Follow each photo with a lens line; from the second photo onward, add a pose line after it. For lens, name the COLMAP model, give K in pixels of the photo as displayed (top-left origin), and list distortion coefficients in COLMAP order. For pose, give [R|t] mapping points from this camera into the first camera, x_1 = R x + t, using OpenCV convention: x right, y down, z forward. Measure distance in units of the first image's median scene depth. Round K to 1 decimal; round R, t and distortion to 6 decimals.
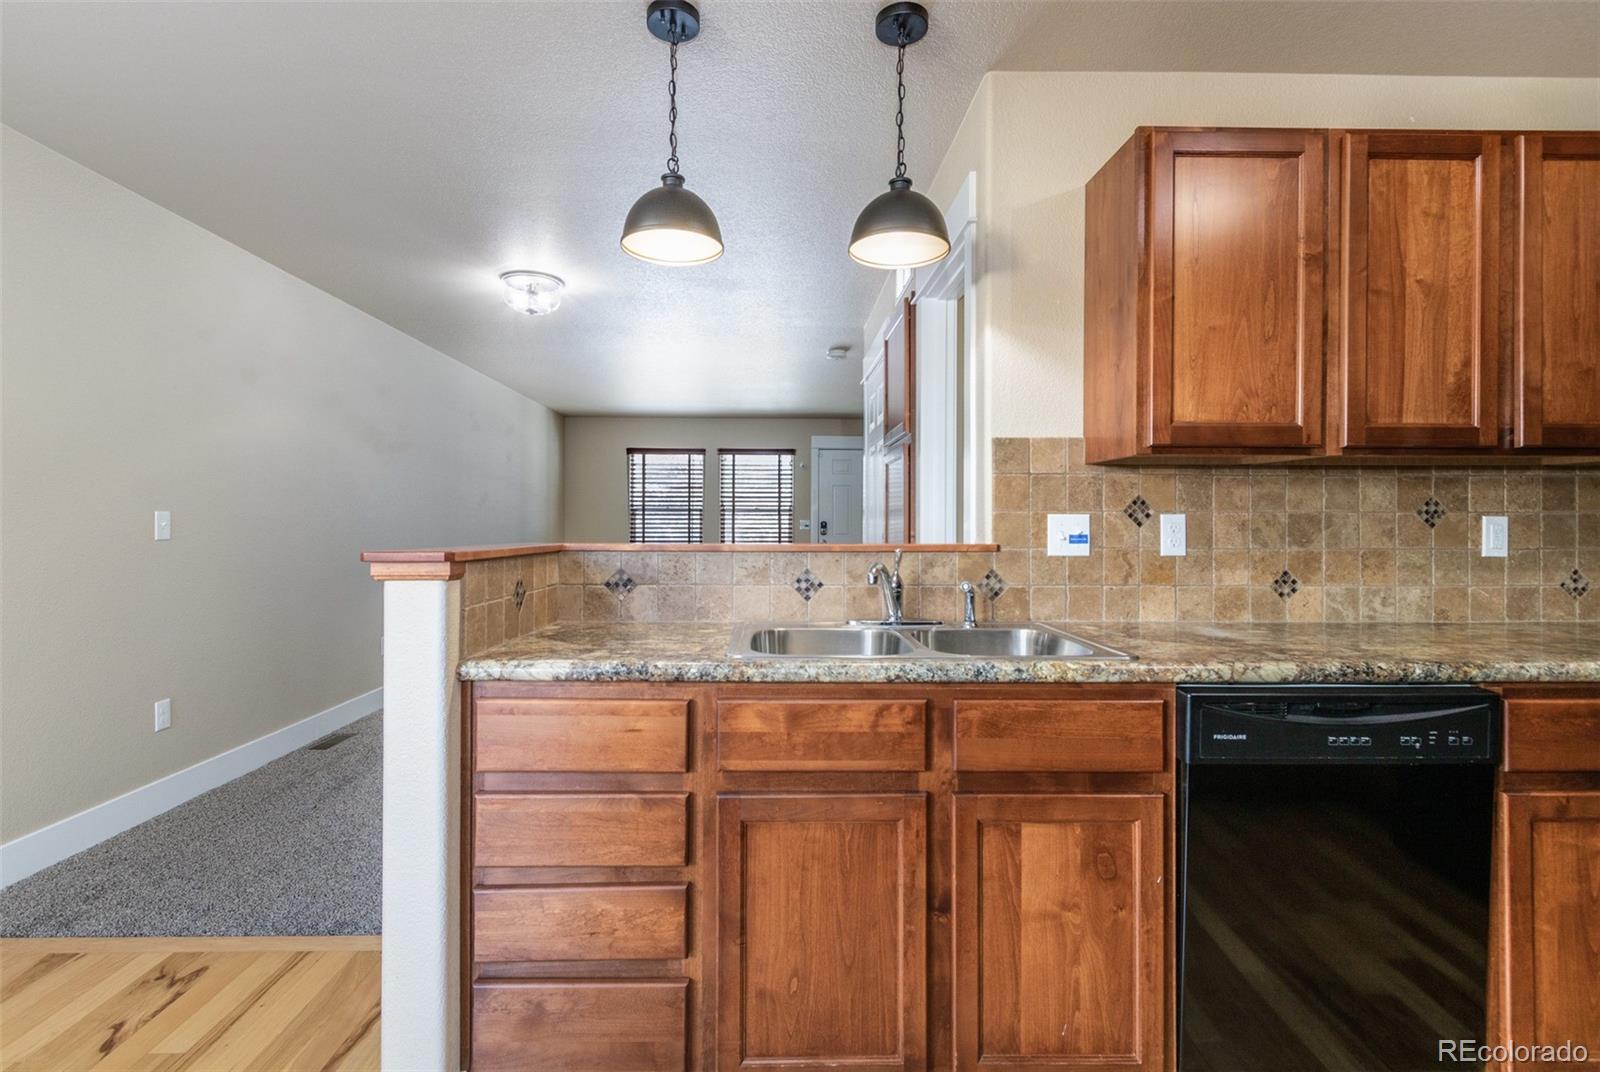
lens RADIAL K [[708.5, 0, 800.0], [0, 708.5, 536.0], [0, 0, 1]] dist [-0.000809, -0.000096]
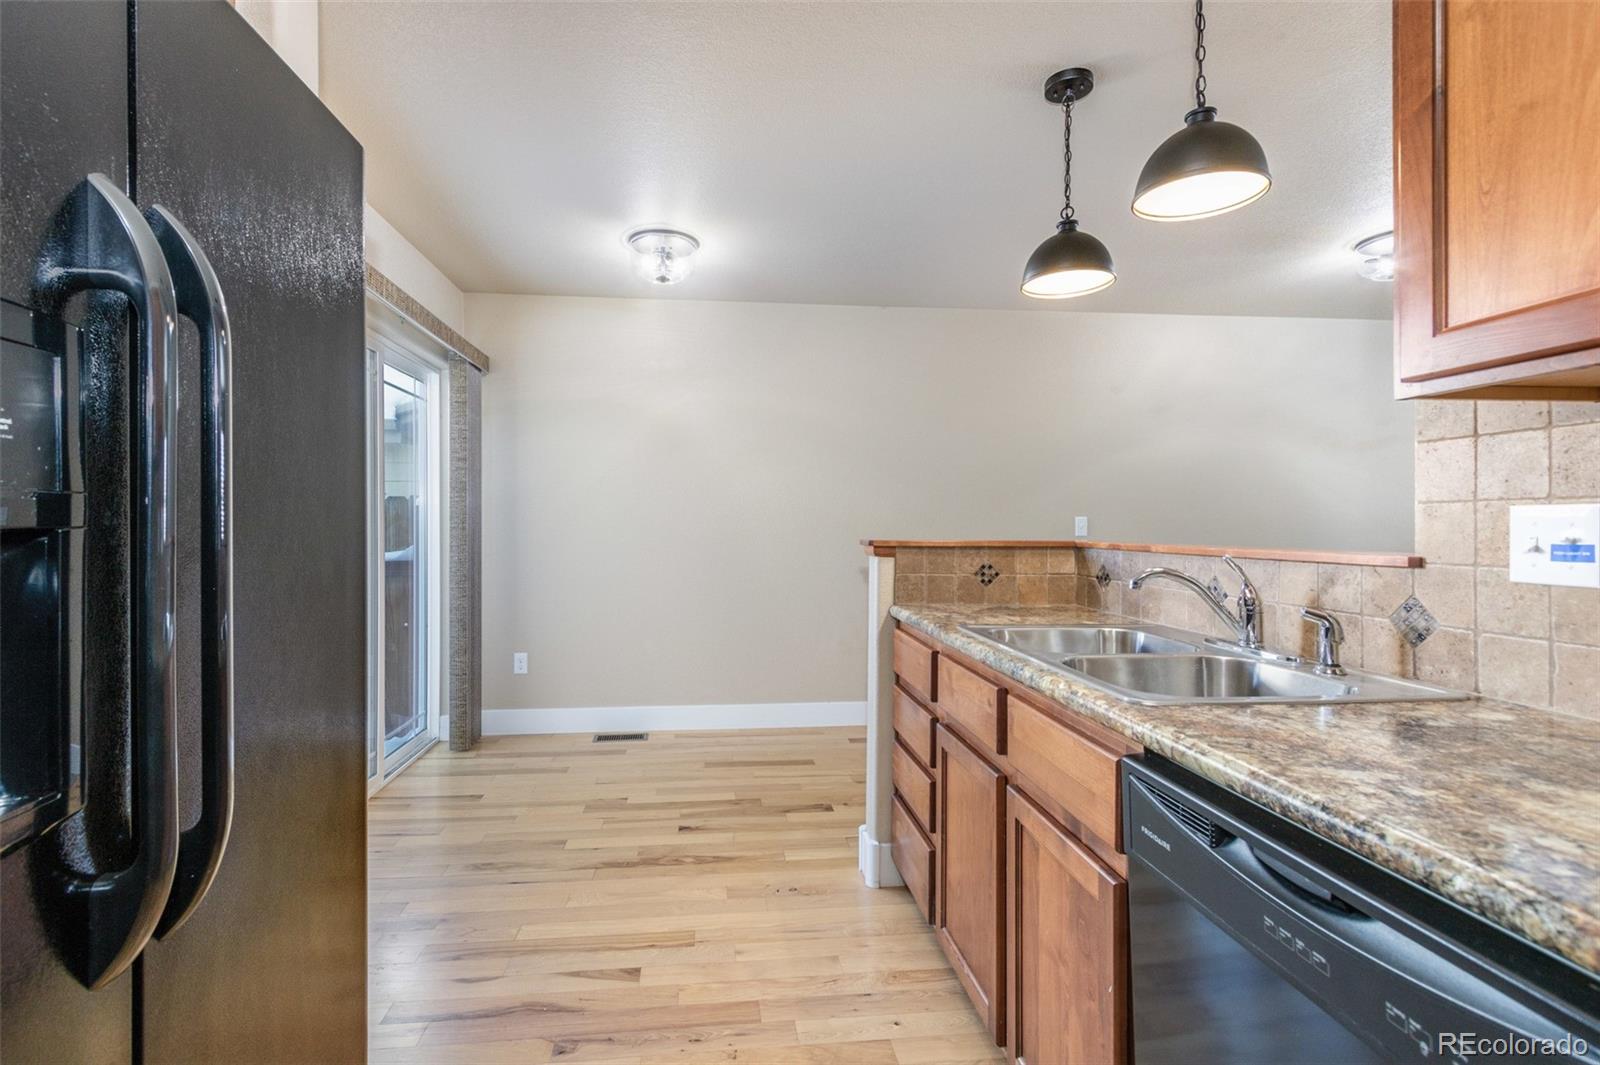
lens RADIAL K [[739.3, 0, 791.3], [0, 739.3, 520.4], [0, 0, 1]] dist [0.001156, 0.000257]
pose [[0.101492, -0.007411, -0.994809, 0.862756], [-0.017379, 0.999806, -0.009221, -0.004105], [0.994685, 0.018224, 0.101344, 0.391300]]
